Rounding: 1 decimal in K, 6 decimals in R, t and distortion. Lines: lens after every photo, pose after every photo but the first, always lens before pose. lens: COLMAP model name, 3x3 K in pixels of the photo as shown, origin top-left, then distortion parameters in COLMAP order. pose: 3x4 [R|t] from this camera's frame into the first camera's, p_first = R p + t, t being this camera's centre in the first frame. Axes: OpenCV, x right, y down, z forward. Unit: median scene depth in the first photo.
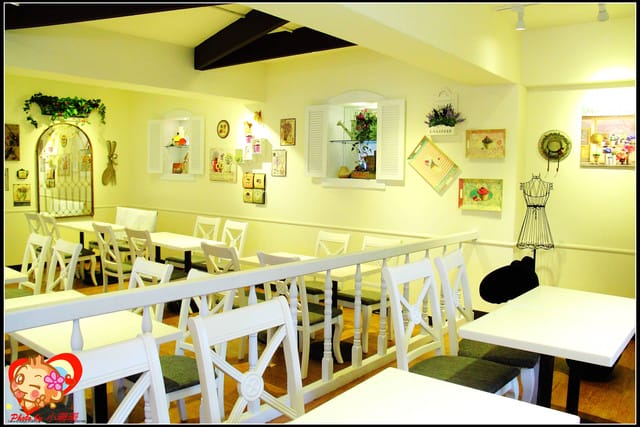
lens RADIAL K [[530.7, 0, 319.8], [0, 530.7, 209.0], [0, 0, 1]] dist [-0.054912, 0.011653]
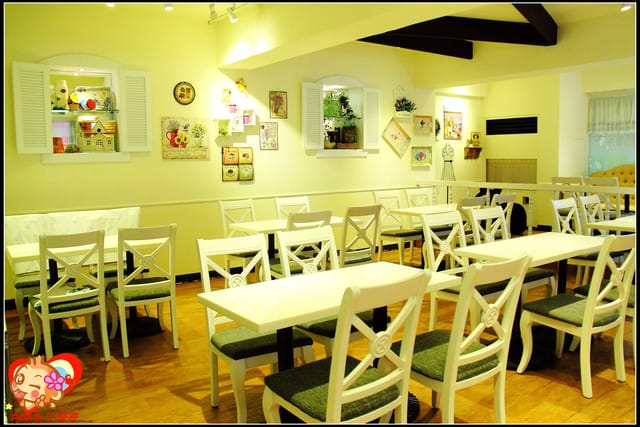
lens RADIAL K [[530.7, 0, 319.3], [0, 530.7, 214.1], [0, 0, 1]] dist [-0.054912, 0.011653]
pose [[0.265515, -0.128563, 0.955496, -1.322867], [0.089576, 0.990072, 0.108324, -0.055935], [-0.959937, 0.056828, 0.274395, 0.867509]]
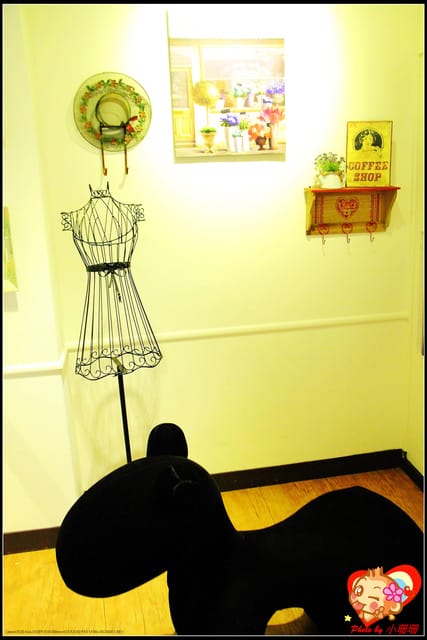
lens RADIAL K [[599.0, 0, 215.0], [0, 599.0, 315.3], [0, 0, 1]] dist [-0.083155, 0.000000]
pose [[0.665842, -0.228580, 0.710215, 0.127391], [0.108981, 0.971500, 0.210502, -0.052139], [-0.738091, -0.062761, 0.671776, 0.593059]]
